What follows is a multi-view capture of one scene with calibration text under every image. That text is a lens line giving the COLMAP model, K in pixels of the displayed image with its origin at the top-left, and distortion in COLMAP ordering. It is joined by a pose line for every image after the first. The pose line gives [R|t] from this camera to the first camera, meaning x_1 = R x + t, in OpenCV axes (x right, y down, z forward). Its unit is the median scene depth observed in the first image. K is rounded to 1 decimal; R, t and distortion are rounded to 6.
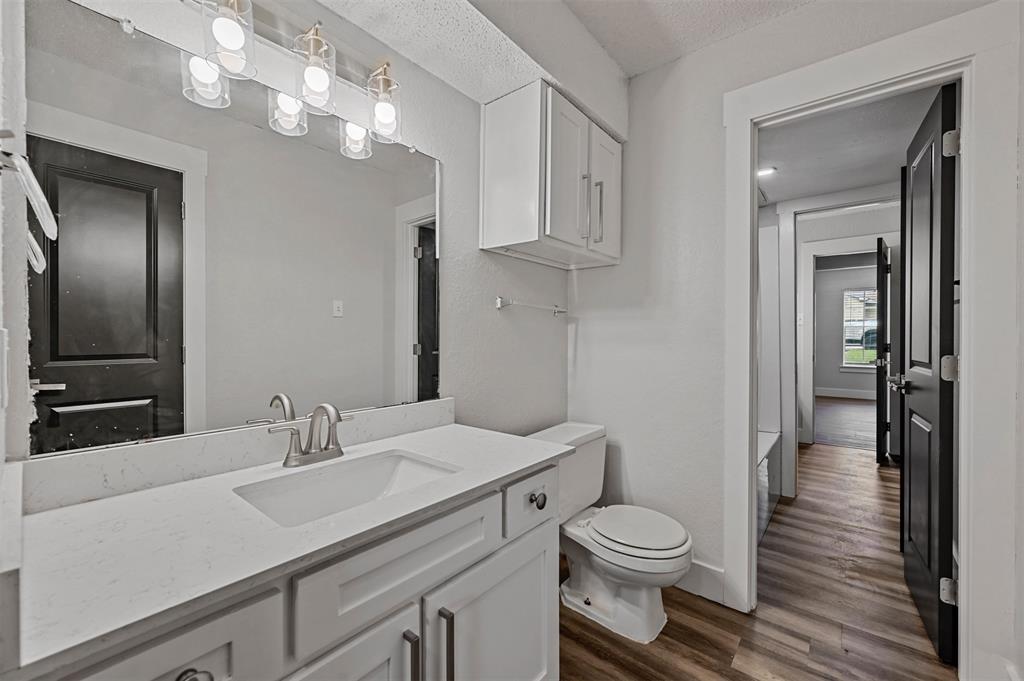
lens RADIAL K [[404.4, 0, 518.3], [0, 404.4, 333.2], [0, 0, 1]] dist [-0.000839, -0.000226]
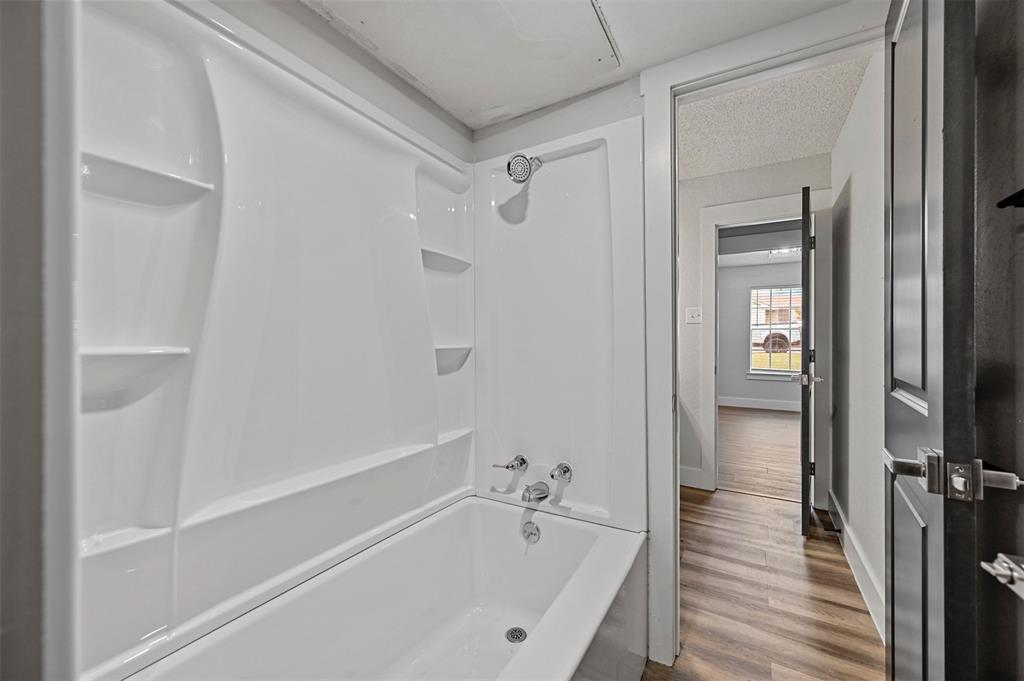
lens RADIAL K [[404.4, 0, 509.6], [0, 404.4, 338.8], [0, 0, 1]] dist [-0.000839, -0.000226]
pose [[0.989335, -0.001207, 0.145651, 0.405726], [0.000782, 0.999995, 0.002973, 0.005485], [-0.145654, -0.002828, 0.989332, 0.527960]]
